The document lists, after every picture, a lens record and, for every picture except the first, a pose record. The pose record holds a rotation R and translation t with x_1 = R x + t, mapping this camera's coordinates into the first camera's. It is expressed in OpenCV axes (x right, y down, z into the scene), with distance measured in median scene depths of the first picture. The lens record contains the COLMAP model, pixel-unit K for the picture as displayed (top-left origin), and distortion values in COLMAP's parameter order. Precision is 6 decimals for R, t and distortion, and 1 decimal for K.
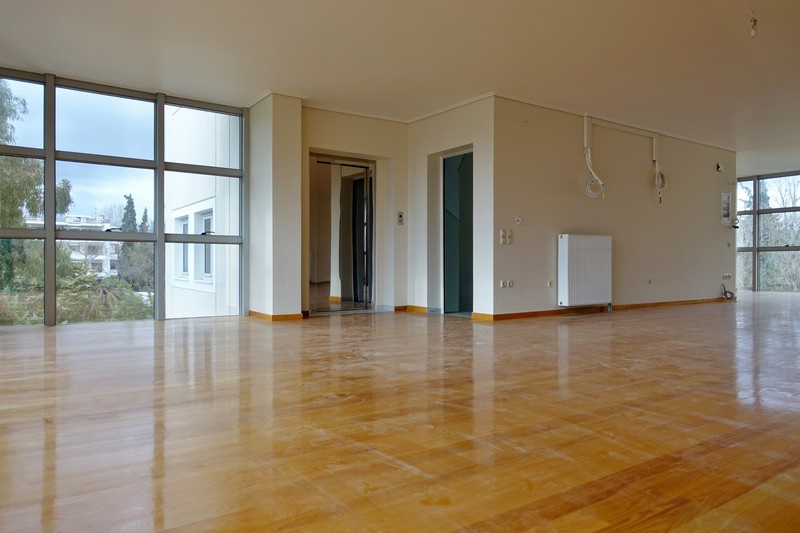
lens RADIAL K [[550.2, 0, 404.3], [0, 550.2, 265.5], [0, 0, 1]] dist [-0.005760, 0.002824]
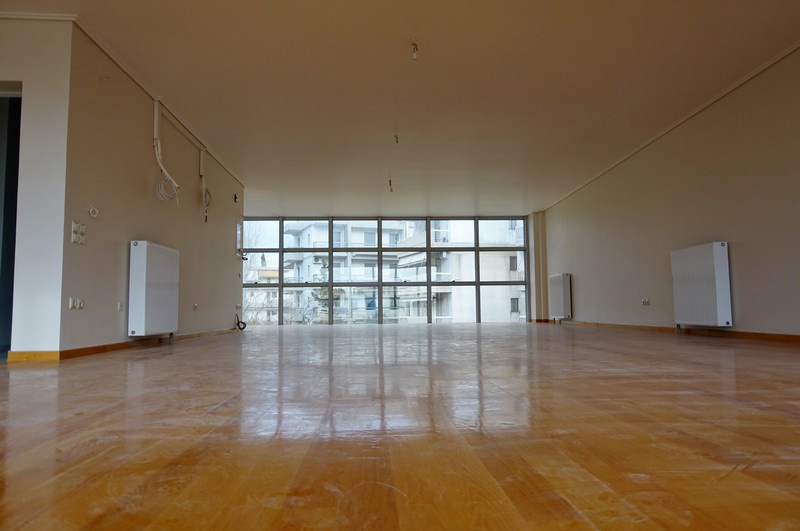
lens RADIAL K [[550.2, 0, 403.6], [0, 550.2, 264.6], [0, 0, 1]] dist [-0.005760, 0.002824]
pose [[0.517008, 0.064727, 0.853530, -0.166723], [0.015168, 0.996288, -0.084740, 0.045660], [-0.855846, 0.056758, 0.514107, 0.299752]]
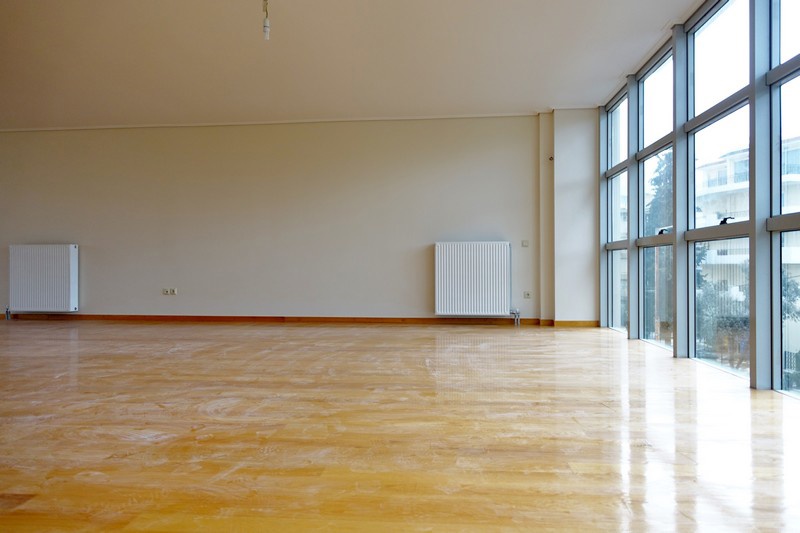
lens RADIAL K [[550.2, 0, 400.8], [0, 550.2, 266.9], [0, 0, 1]] dist [-0.005760, 0.002824]
pose [[-0.777785, 0.004605, 0.628514, -0.368919], [0.003391, 0.999989, -0.003130, -0.007525], [-0.628522, -0.000303, -0.777792, 0.770105]]
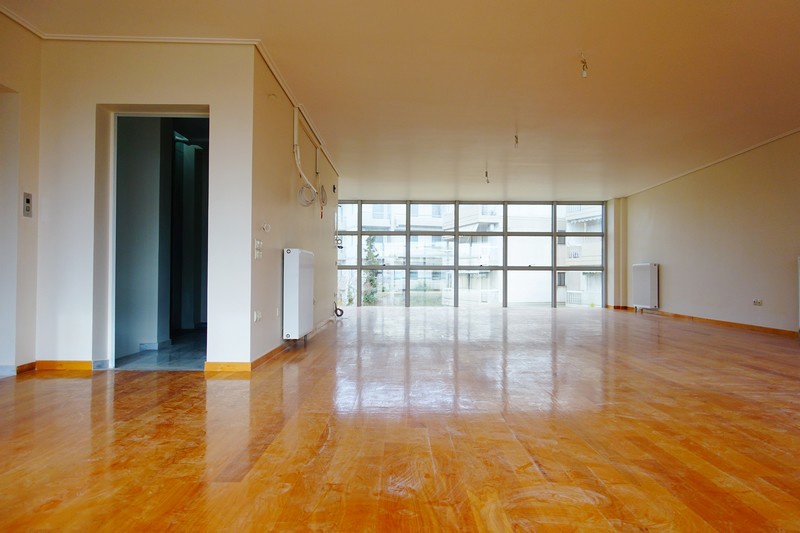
lens RADIAL K [[550.2, 0, 399.3], [0, 550.2, 263.4], [0, 0, 1]] dist [-0.005760, 0.002824]
pose [[0.571060, 0.023453, 0.820573, -0.271306], [-0.002172, 0.999631, -0.027060, -0.014161], [-0.820905, 0.013671, 0.570901, 0.420863]]
